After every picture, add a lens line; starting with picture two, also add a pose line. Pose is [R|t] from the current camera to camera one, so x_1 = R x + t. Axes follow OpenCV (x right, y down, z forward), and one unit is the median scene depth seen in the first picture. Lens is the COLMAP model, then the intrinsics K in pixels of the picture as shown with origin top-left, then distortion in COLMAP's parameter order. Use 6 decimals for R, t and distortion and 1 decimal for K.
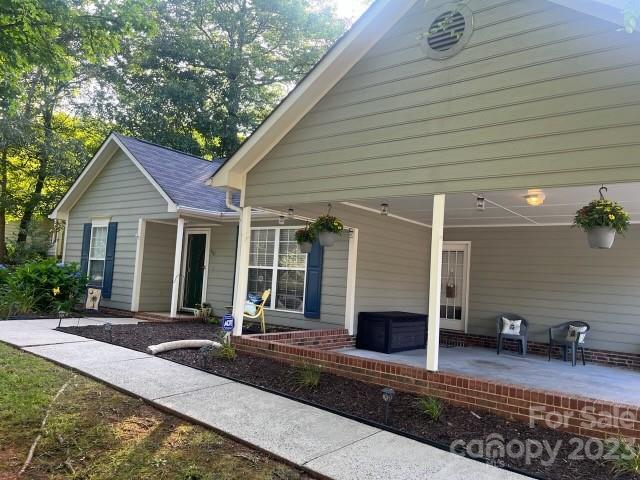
lens RADIAL K [[484.0, 0, 300.7], [0, 484.0, 242.1], [0, 0, 1]] dist [0.011032, -0.043518]
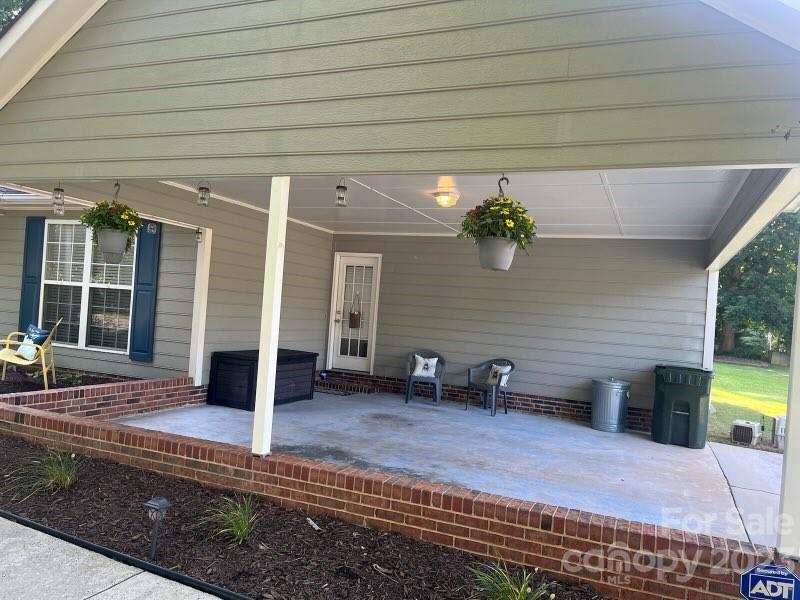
lens RADIAL K [[605.1, 0, 400.2], [0, 605.1, 297.9], [0, 0, 1]] dist [0.011032, -0.043518]
pose [[0.953085, 0.012523, 0.302442, 0.119189], [-0.035689, 0.996824, 0.071192, -0.001781], [-0.300590, -0.078645, 0.950505, 0.118616]]
